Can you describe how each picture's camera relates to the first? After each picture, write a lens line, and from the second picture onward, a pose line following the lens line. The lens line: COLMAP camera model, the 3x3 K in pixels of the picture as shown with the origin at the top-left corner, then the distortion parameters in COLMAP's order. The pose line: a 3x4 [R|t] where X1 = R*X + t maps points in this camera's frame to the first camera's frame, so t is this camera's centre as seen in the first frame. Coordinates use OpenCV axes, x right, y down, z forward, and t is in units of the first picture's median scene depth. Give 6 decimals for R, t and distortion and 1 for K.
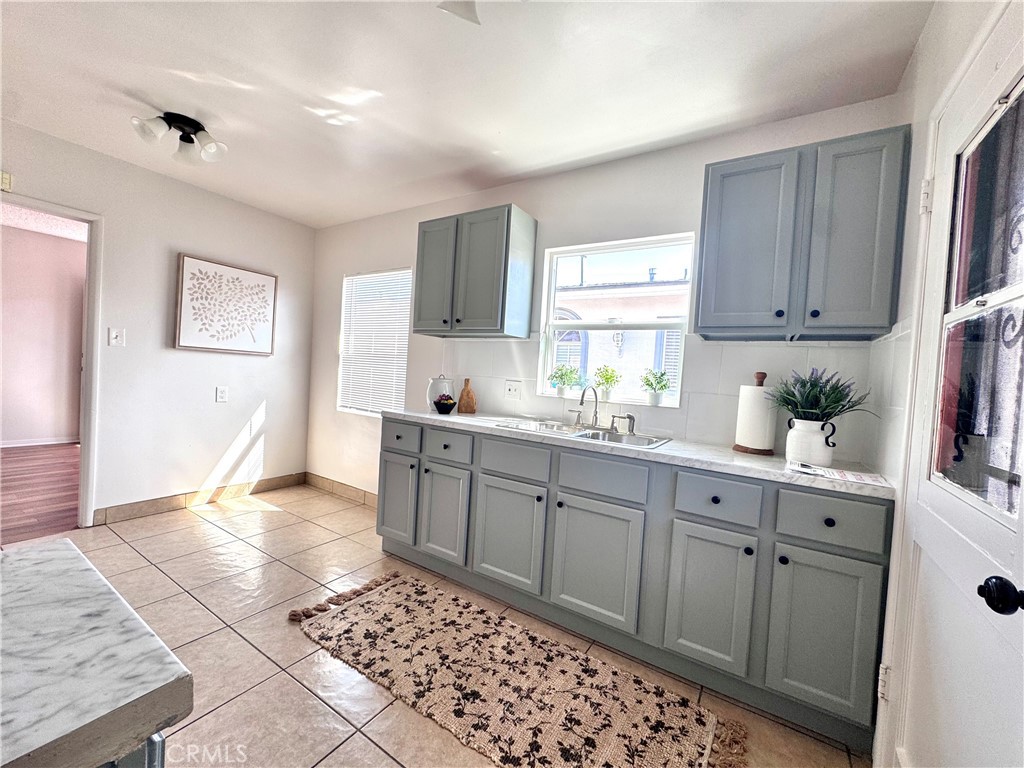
lens RADIAL K [[409.5, 0, 512.0], [0, 409.5, 384.0], [0, 0, 1]] dist [-0.000862, -0.000019]
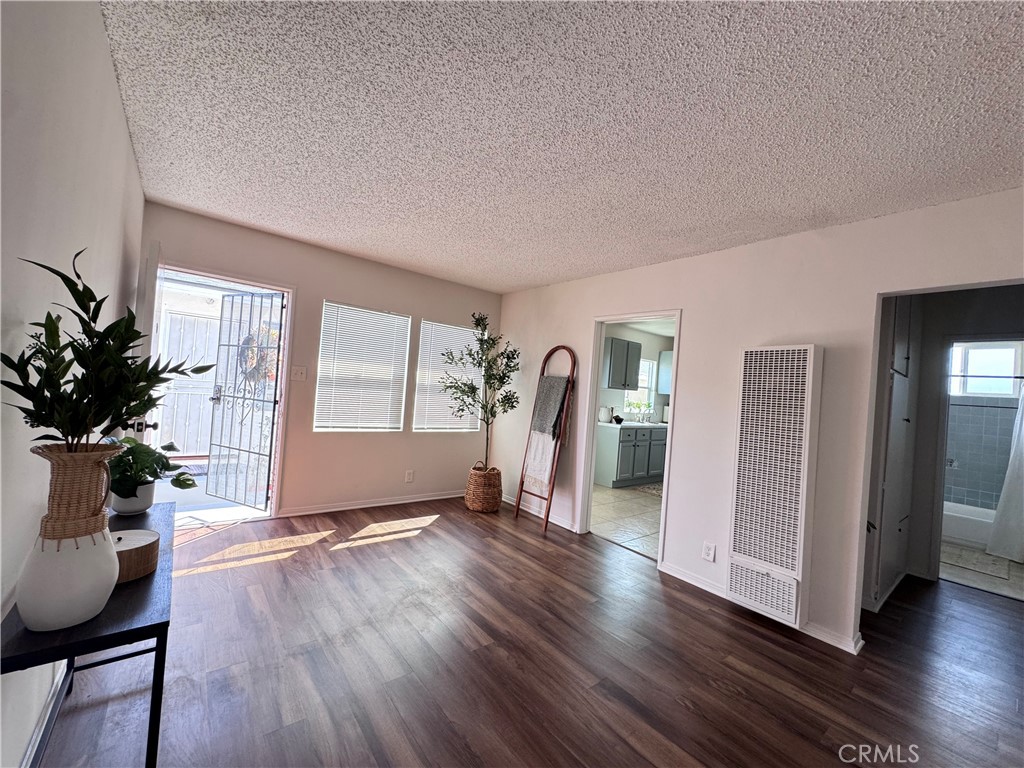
lens RADIAL K [[409.5, 0, 512.0], [0, 409.5, 384.0], [0, 0, 1]] dist [-0.000862, -0.000019]
pose [[0.320243, -0.027304, 0.946942, -3.244777], [-0.035607, 0.998531, 0.040834, -0.286072], [-0.946666, -0.046795, 0.318801, 1.060826]]
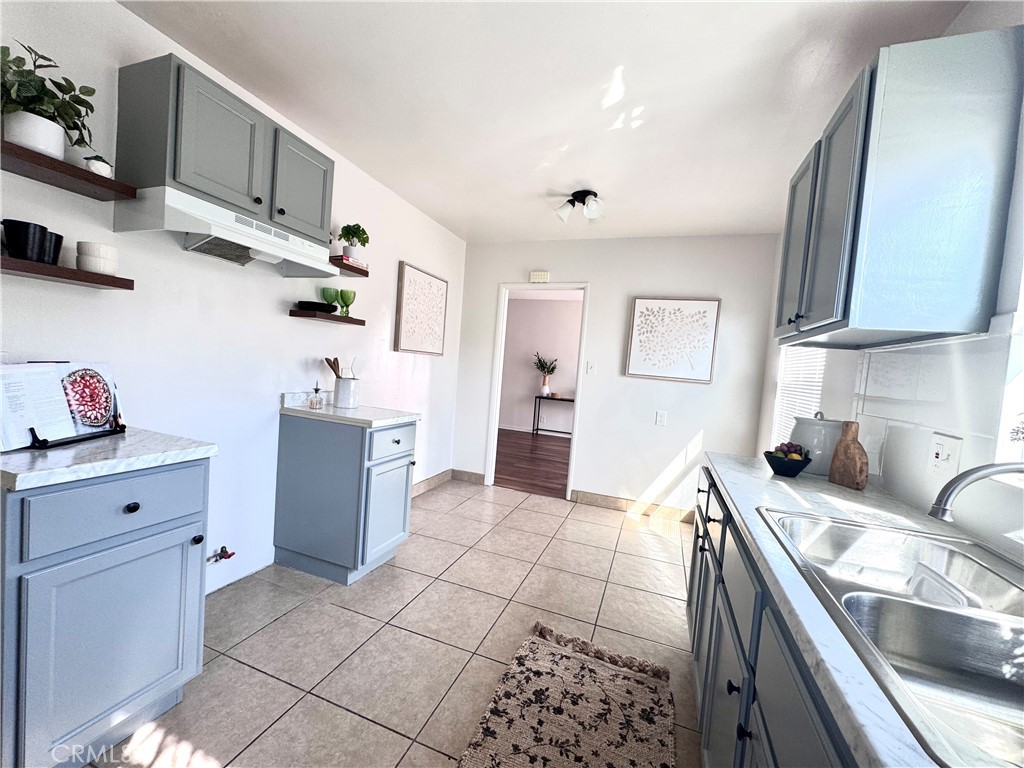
lens RADIAL K [[409.5, 0, 512.0], [0, 409.5, 384.0], [0, 0, 1]] dist [-0.000862, -0.000019]
pose [[0.217233, 0.003578, -0.976113, 0.414223], [-0.091506, 0.995664, -0.016715, -0.017060], [0.971821, 0.092951, 0.216618, 0.595880]]
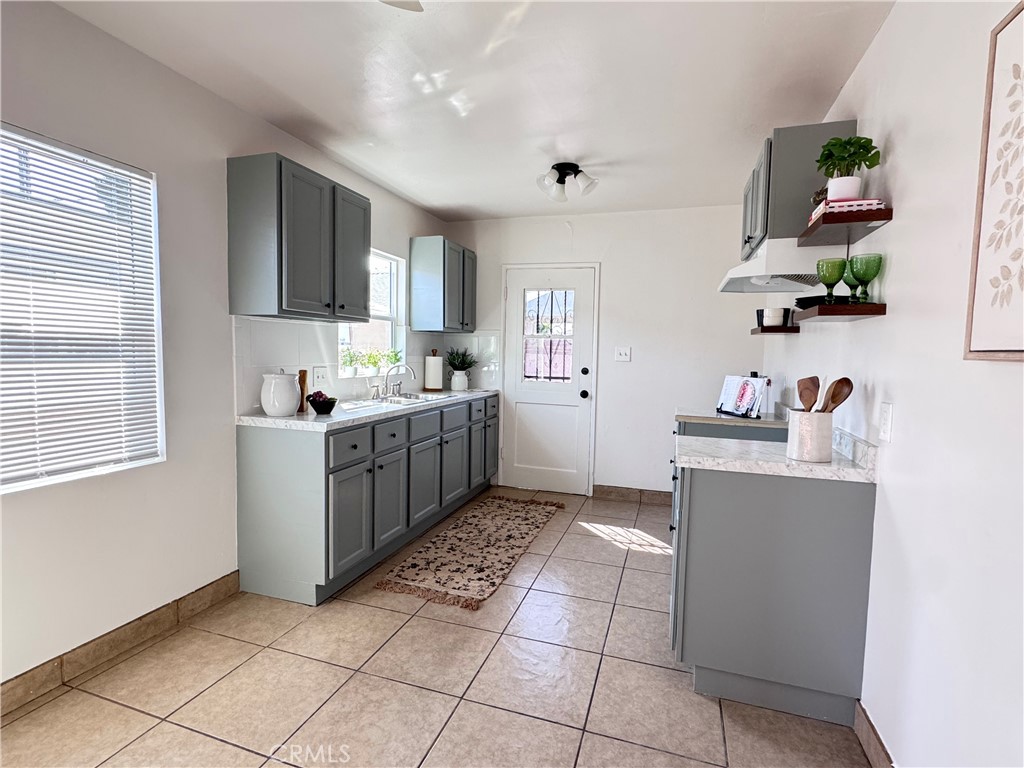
lens RADIAL K [[506.0, 0, 512.0], [0, 506.0, 384.0], [0, 0, 1]] dist [-0.001504, -0.000098]
pose [[-0.247014, -0.133250, 0.959807, -1.589159], [-0.013081, 0.990869, 0.134196, -0.169466], [-0.968924, 0.020593, -0.246501, 1.107937]]
